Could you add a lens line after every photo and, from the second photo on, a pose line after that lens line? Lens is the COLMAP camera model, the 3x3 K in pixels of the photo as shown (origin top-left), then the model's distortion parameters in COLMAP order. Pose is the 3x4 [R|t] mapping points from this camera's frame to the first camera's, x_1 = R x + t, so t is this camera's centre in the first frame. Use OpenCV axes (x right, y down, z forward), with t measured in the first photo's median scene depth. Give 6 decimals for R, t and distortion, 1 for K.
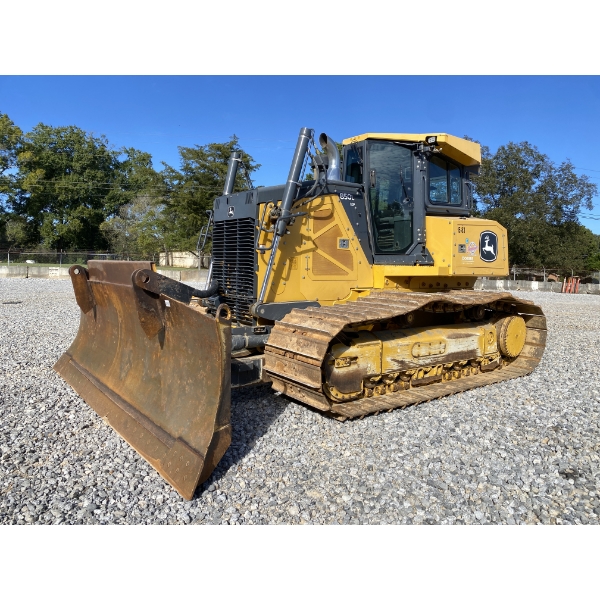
lens RADIAL K [[455.1, 0, 299.8], [0, 455.1, 296.8], [0, 0, 1]] dist [0.015755, -0.011144]
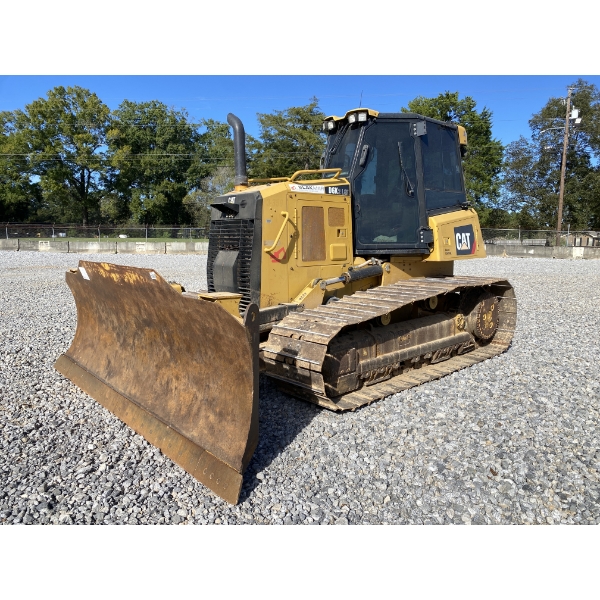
lens RADIAL K [[455.1, 0, 299.5], [0, 455.1, 303.8], [0, 0, 1]] dist [0.015755, -0.011144]
pose [[0.985890, 0.004904, -0.167321, -0.009912], [0.008617, 0.996759, 0.079986, -0.002756], [0.167171, -0.080299, 0.982653, 0.024545]]
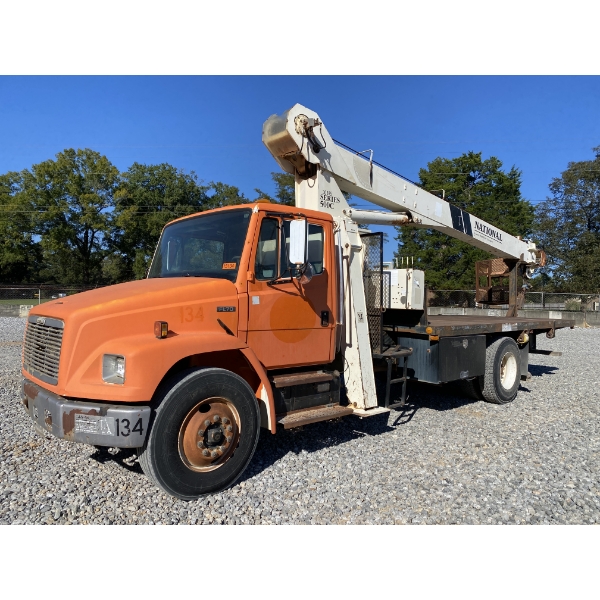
lens RADIAL K [[455.1, 0, 300.8], [0, 455.1, 295.2], [0, 0, 1]] dist [0.015755, -0.011144]
pose [[0.986675, -0.014455, -0.162060, -0.045897], [0.002600, 0.997319, -0.073125, -0.009299], [0.162682, 0.071729, 0.984068, 0.086775]]
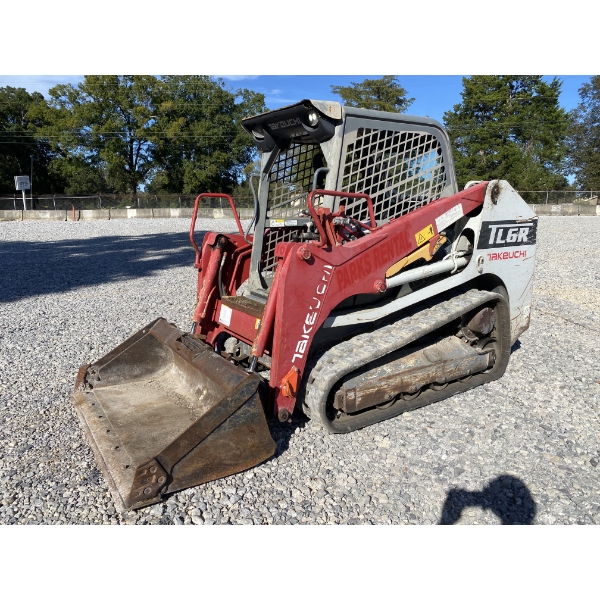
lens RADIAL K [[455.1, 0, 283.6], [0, 455.1, 303.2], [0, 0, 1]] dist [0.015755, -0.011144]
pose [[0.985053, 0.003563, -0.172217, -0.143336], [0.021748, 0.989214, 0.144857, 0.001015], [0.170876, -0.146437, 0.974350, -0.062825]]
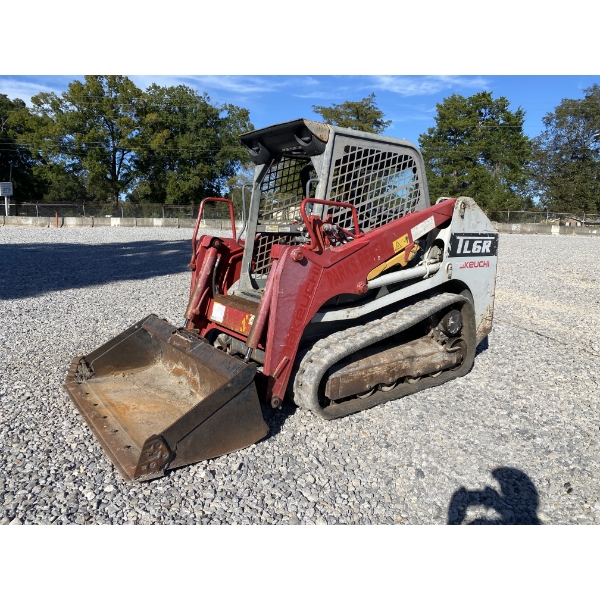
lens RADIAL K [[455.1, 0, 291.9], [0, 455.1, 301.0], [0, 0, 1]] dist [0.015755, -0.011144]
pose [[0.994161, 0.012119, -0.107224, -0.145841], [-0.000150, 0.993827, 0.110940, 0.005012], [0.107907, -0.110276, 0.988026, -0.083094]]
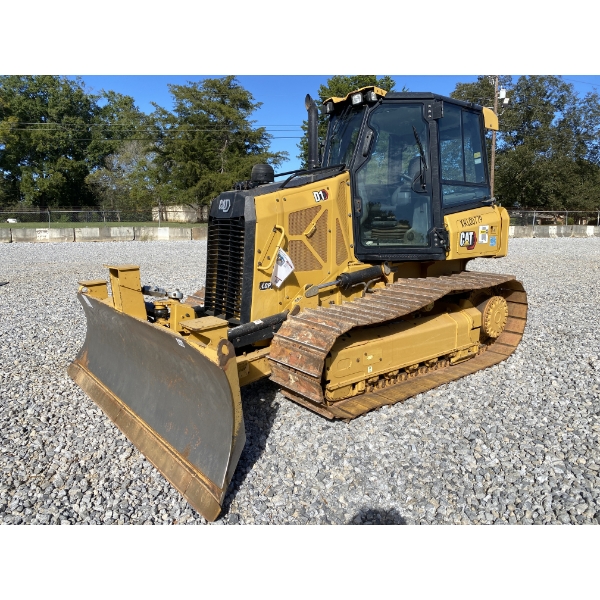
lens RADIAL K [[455.1, 0, 300.8], [0, 455.1, 297.9], [0, 0, 1]] dist [0.015755, -0.011144]
pose [[0.999146, -0.036438, 0.019461, -0.030511], [0.034048, 0.993178, 0.111527, -0.005882], [-0.023393, -0.110769, 0.993571, 0.050738]]
